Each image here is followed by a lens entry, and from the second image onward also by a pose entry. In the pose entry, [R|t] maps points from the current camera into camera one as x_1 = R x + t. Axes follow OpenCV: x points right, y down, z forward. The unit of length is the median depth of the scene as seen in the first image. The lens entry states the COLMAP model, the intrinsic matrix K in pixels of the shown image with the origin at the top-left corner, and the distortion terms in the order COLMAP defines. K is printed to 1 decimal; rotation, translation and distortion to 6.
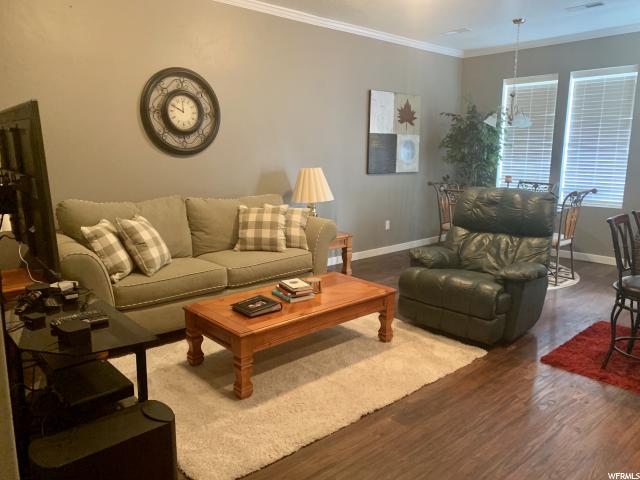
lens RADIAL K [[497.7, 0, 320.0], [0, 497.7, 240.0], [0, 0, 1]] dist [0.009568, 0.000436]
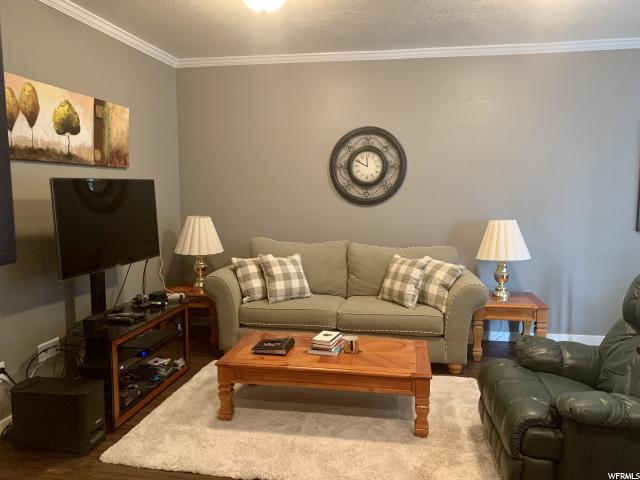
lens RADIAL K [[477.6, 0, 320.0], [0, 477.6, 240.0], [0, 0, 1]] dist [0.005918, -0.000541]
pose [[0.595233, 0.071944, -0.800326, 0.513482], [-0.135460, 0.990714, -0.011688, -0.066497], [0.792054, 0.115369, 0.599451, 0.294129]]
